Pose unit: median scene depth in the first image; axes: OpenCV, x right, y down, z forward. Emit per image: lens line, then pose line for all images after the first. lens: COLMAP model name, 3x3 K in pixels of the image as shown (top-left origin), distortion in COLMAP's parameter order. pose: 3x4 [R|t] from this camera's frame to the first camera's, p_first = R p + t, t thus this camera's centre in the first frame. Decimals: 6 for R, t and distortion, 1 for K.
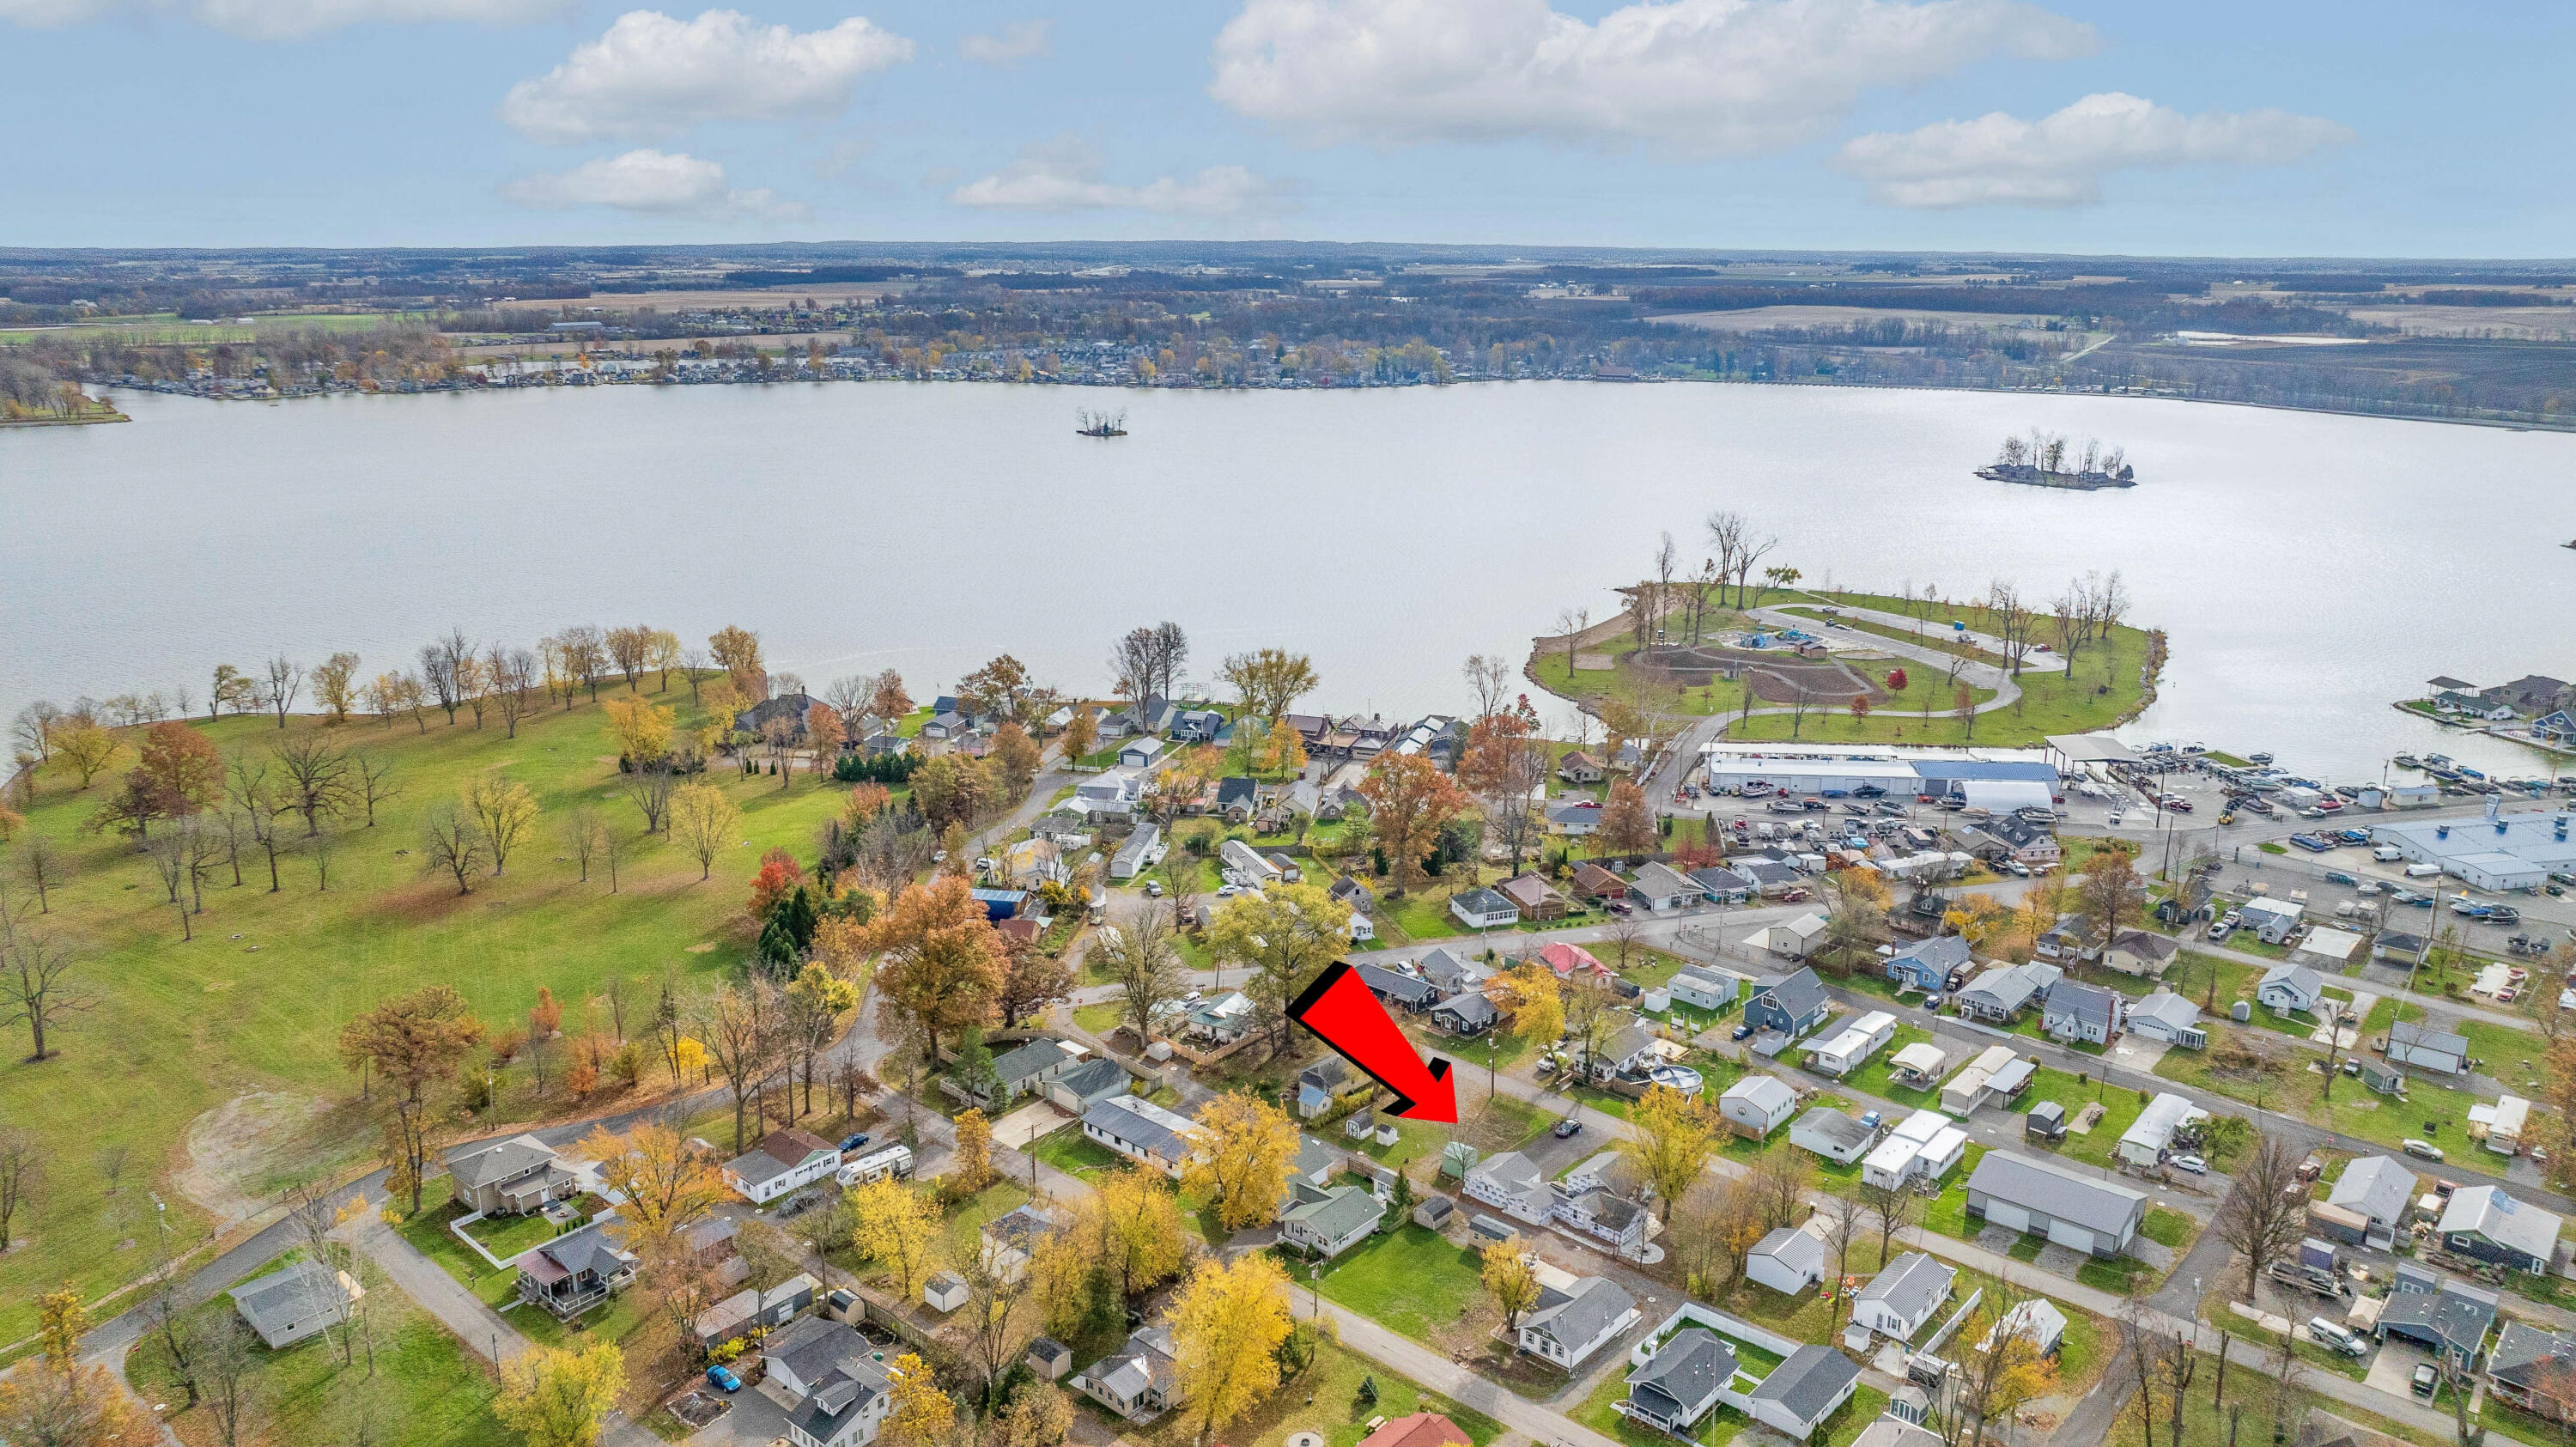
lens RADIAL K [[1826.1, 0, 1288.0], [0, 1826.1, 723.5], [0, 0, 1]] dist [-0.011582, -0.001157]
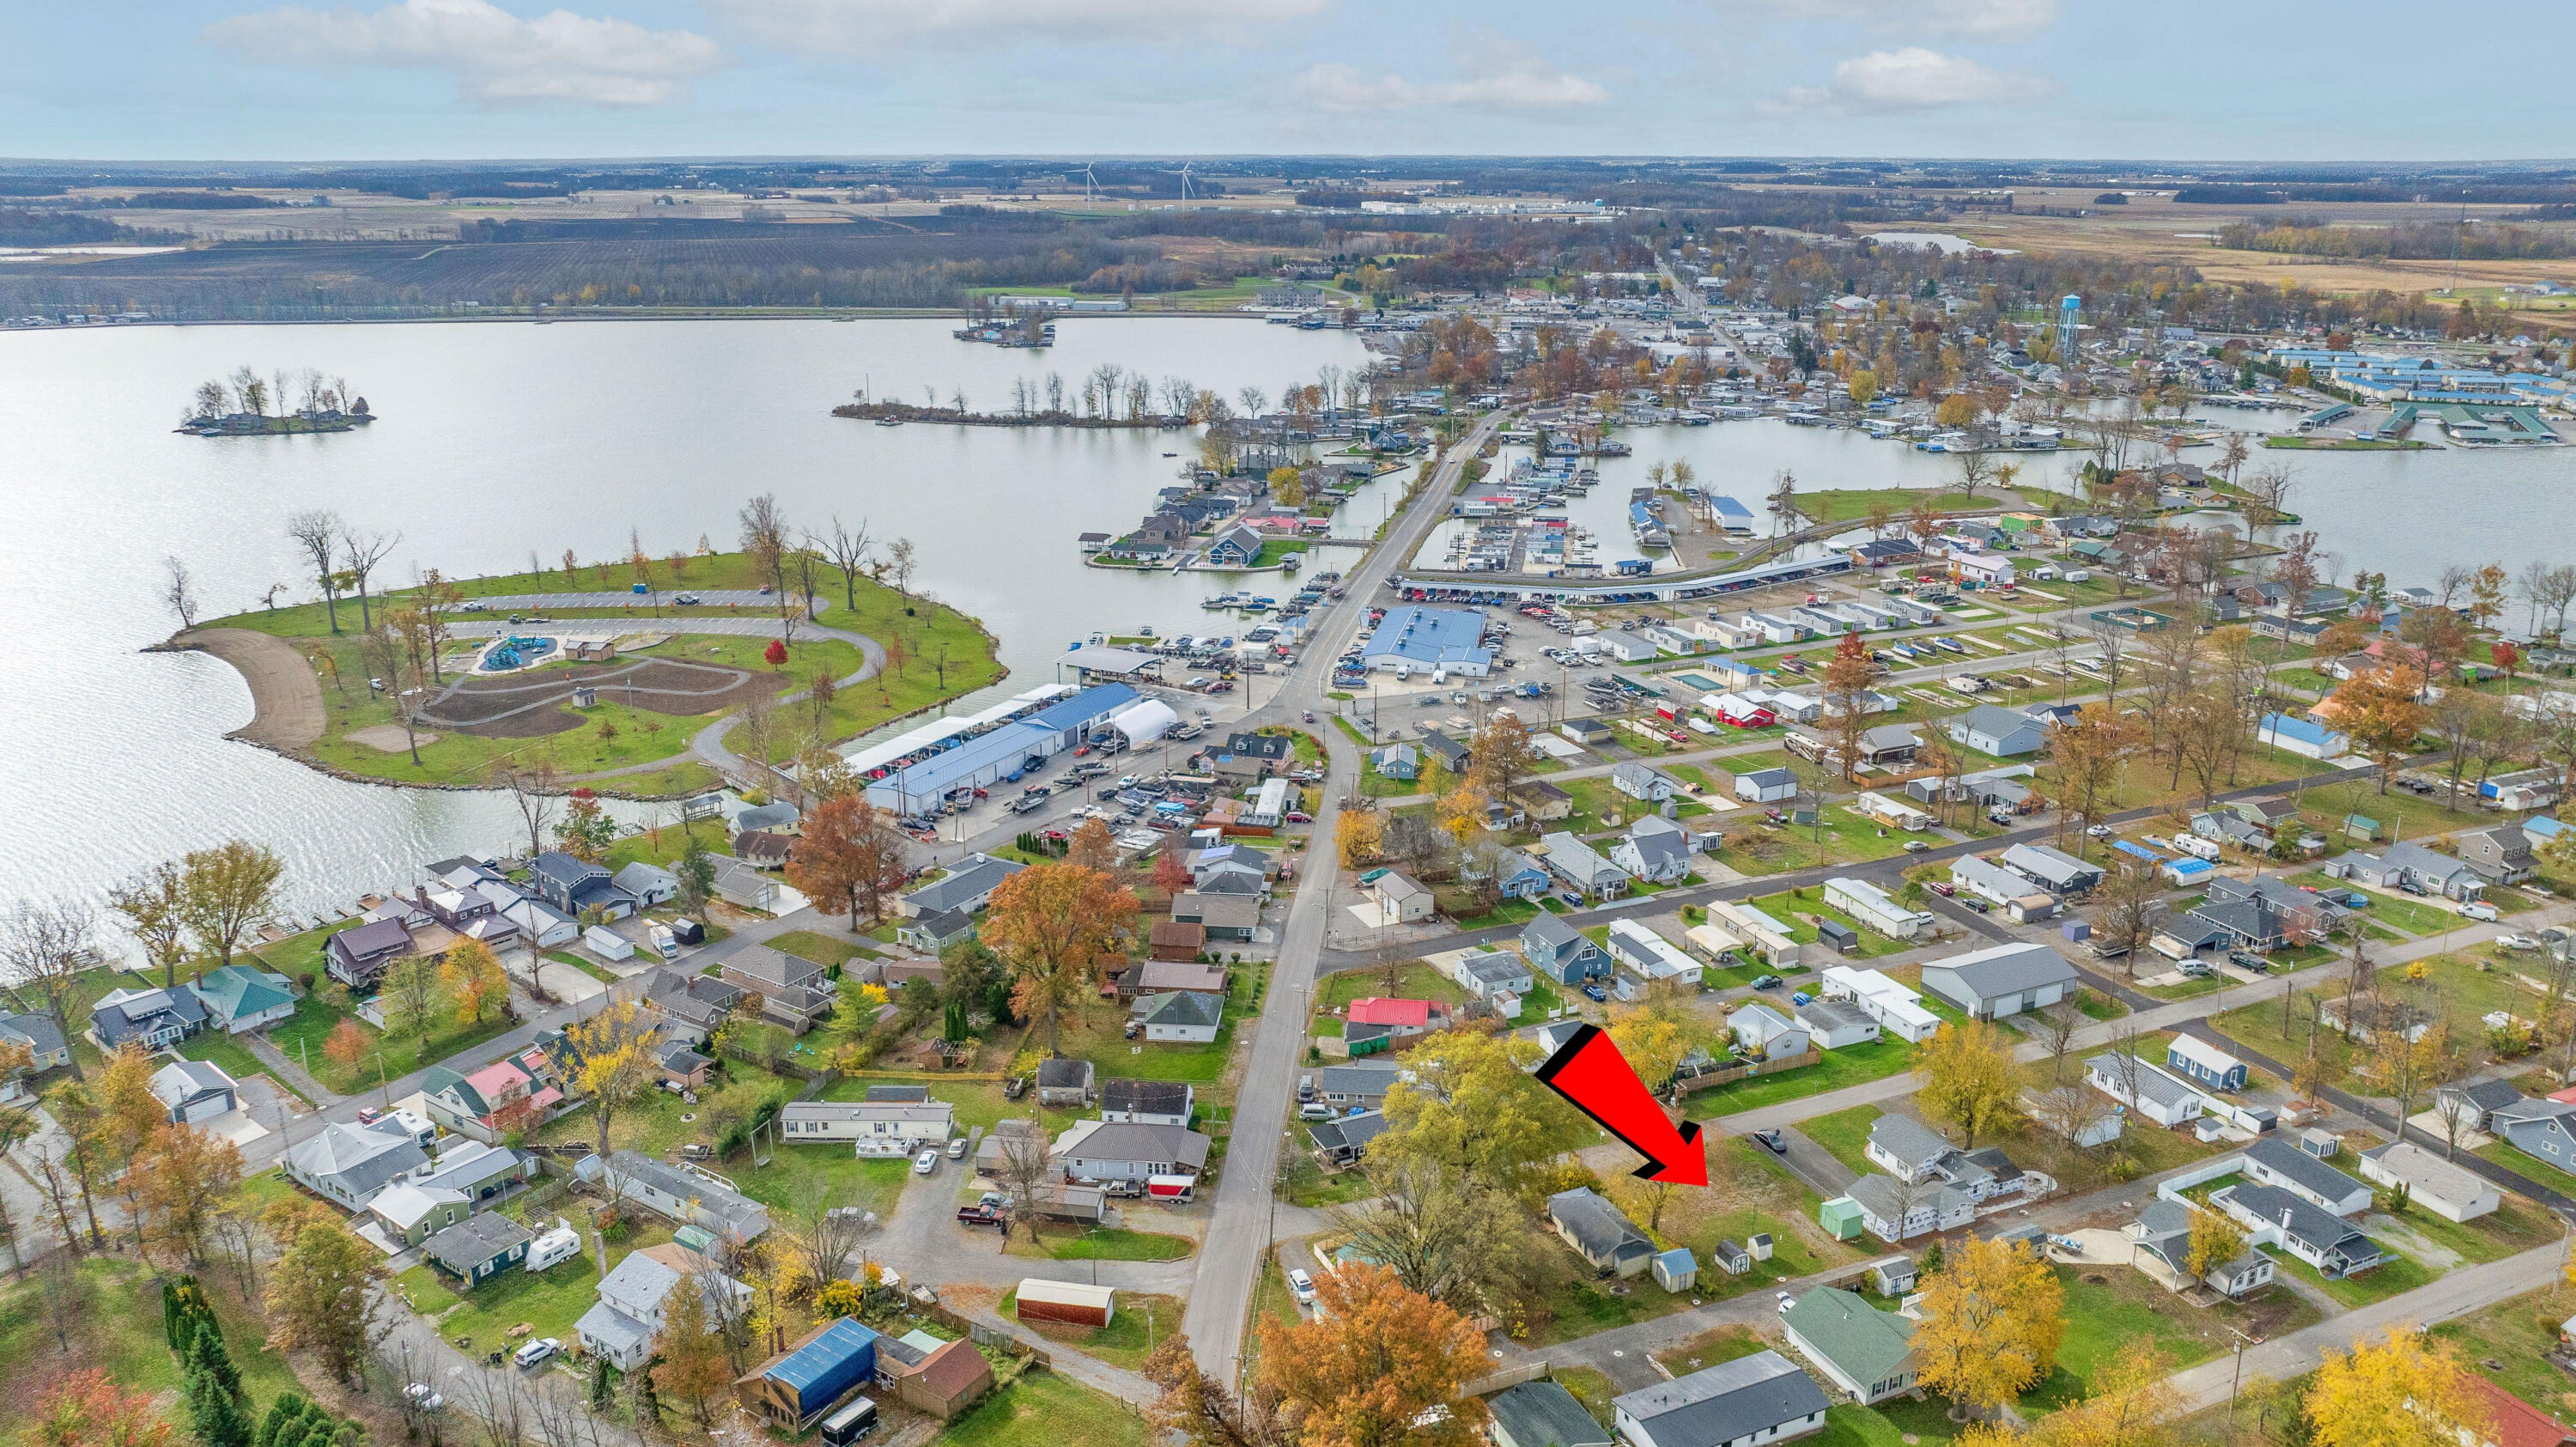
lens RADIAL K [[1826.1, 0, 1288.0], [0, 1826.1, 723.5], [0, 0, 1]] dist [-0.011582, -0.001157]
pose [[0.412433, -0.276296, 0.868078, -0.469486], [0.232381, 0.953282, 0.193009, -0.144685], [-0.880851, 0.122121, 0.457371, 0.532211]]
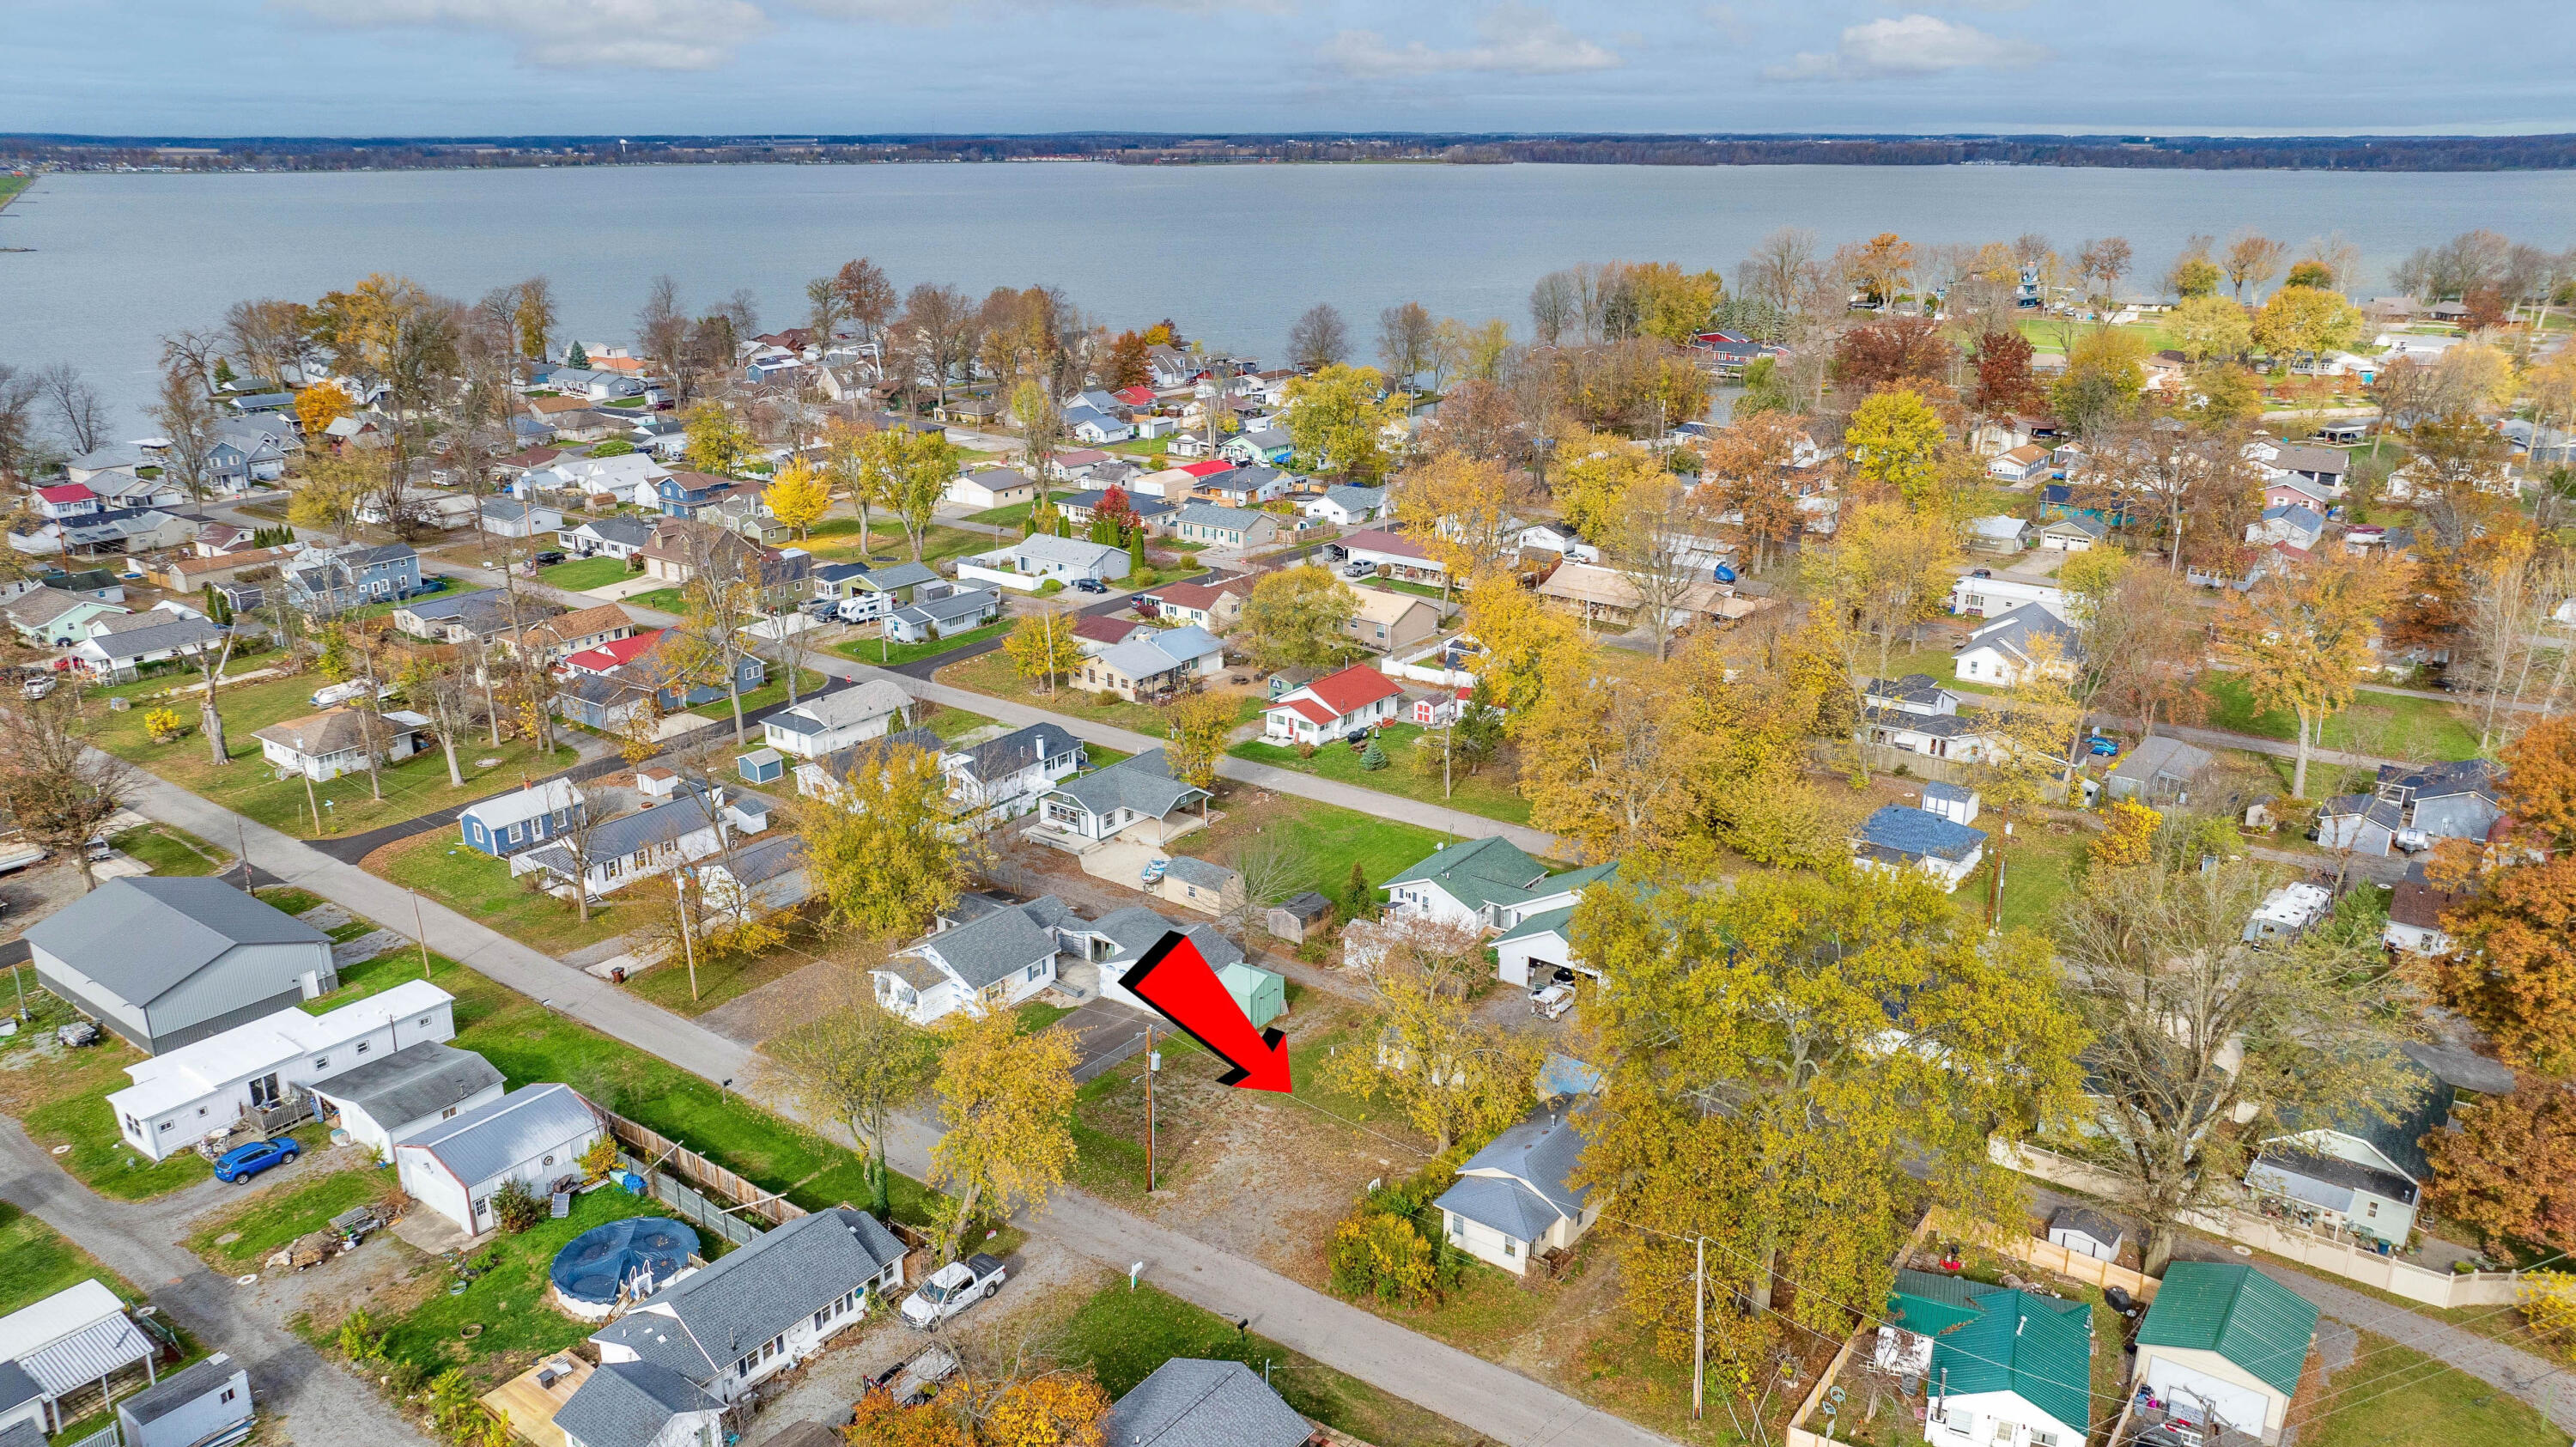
lens RADIAL K [[1822.8, 0, 1280.6], [0, 1822.8, 734.7], [0, 0, 1]] dist [-0.001414, 0.000597]
pose [[-0.997789, 0.023140, -0.062304, 0.075019], [-0.014747, 0.836983, 0.547031, -0.066213], [0.064806, 0.546740, -0.834791, 0.913597]]
